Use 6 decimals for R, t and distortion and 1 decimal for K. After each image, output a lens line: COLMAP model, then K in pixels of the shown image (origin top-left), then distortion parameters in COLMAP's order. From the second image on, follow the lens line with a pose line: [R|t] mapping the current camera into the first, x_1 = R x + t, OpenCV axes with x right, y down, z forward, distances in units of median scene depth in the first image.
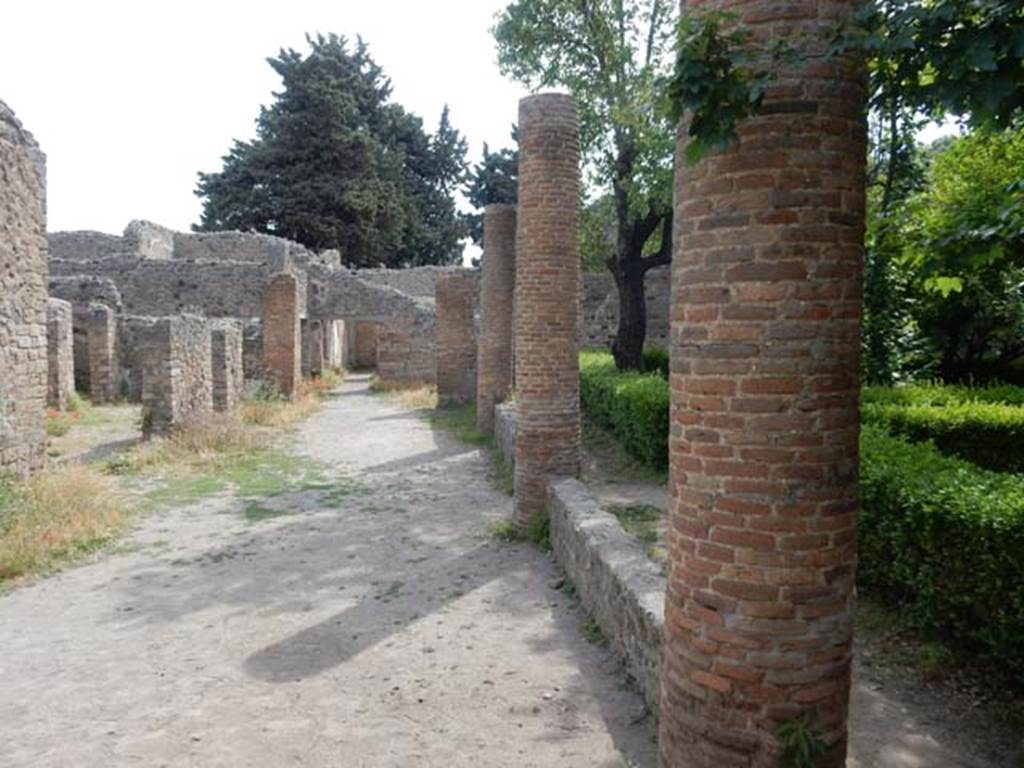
lens RADIAL K [[730.0, 0, 515.3], [0, 730.0, 381.5], [0, 0, 1]] dist [-0.010962, -0.000095]
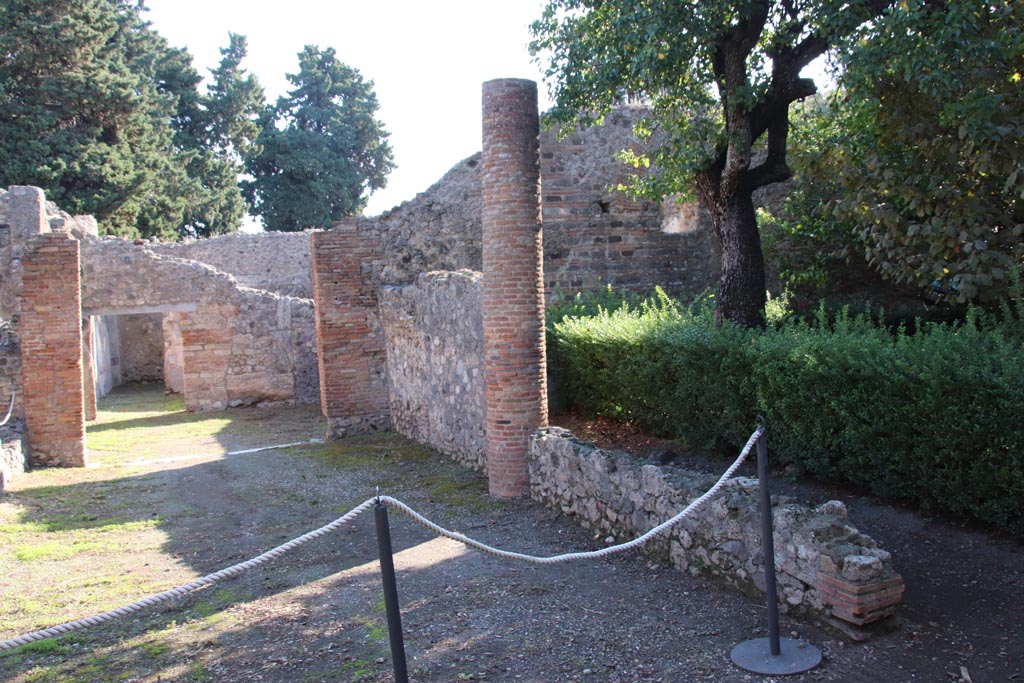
lens RADIAL K [[849.8, 0, 514.9], [0, 849.8, 336.9], [0, 0, 1]] dist [-0.139816, 0.134108]
pose [[0.959928, -0.061844, 0.273337, -1.186638], [0.074771, 0.996510, -0.037120, -0.106229], [-0.270087, 0.056070, 0.961202, 2.147858]]
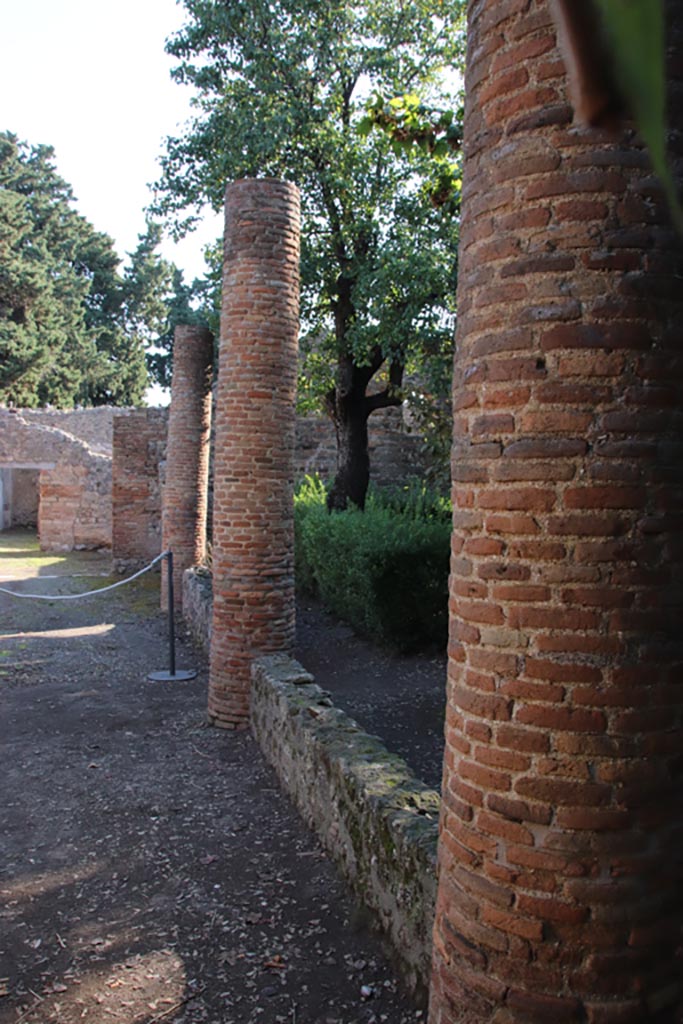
lens RADIAL K [[849.8, 0, 341.5], [0, 849.8, 512.0], [0, 0, 1]] dist [-0.139816, 0.134108]
pose [[0.987198, 0.019833, 0.158259, -0.024775], [-0.012508, 0.998809, -0.047152, 0.057624], [-0.159006, 0.044569, 0.986271, 0.231375]]
